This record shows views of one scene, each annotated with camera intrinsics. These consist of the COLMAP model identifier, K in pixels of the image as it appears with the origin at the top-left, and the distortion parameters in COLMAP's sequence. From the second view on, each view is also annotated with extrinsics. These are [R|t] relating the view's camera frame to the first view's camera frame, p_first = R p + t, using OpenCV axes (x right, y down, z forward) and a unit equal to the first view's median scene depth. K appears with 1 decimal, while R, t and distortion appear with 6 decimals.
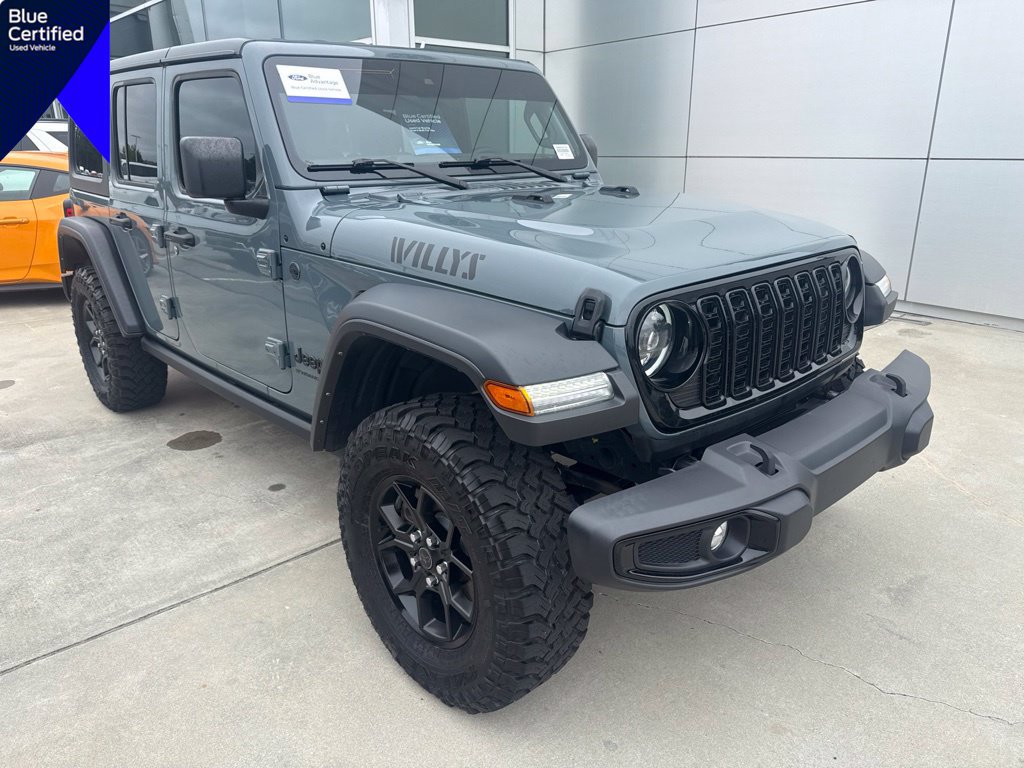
lens RADIAL K [[728.1, 0, 529.0], [0, 728.1, 370.4], [0, 0, 1]] dist [-0.038031, 0.006754]
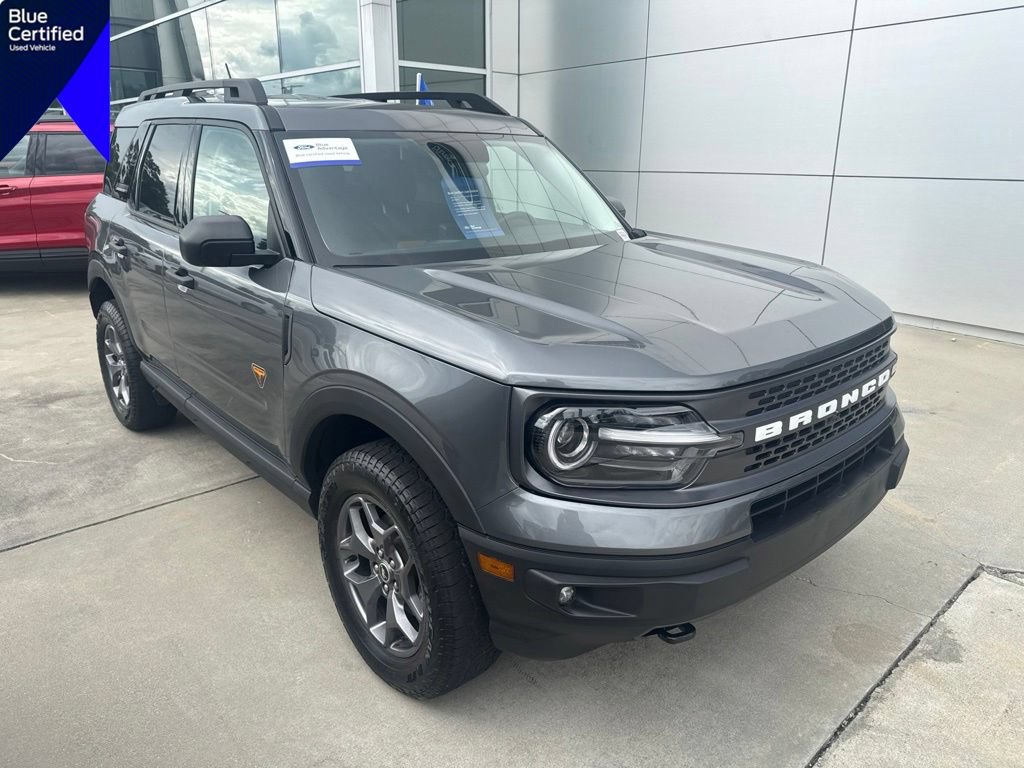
lens RADIAL K [[736.3, 0, 517.5], [0, 736.3, 376.5], [0, 0, 1]] dist [-0.016044, -0.001571]
pose [[0.999713, 0.016897, -0.016956, 0.121511], [-0.017103, 0.999781, -0.012046, 0.073632], [0.016748, 0.012333, 0.999784, -0.264551]]
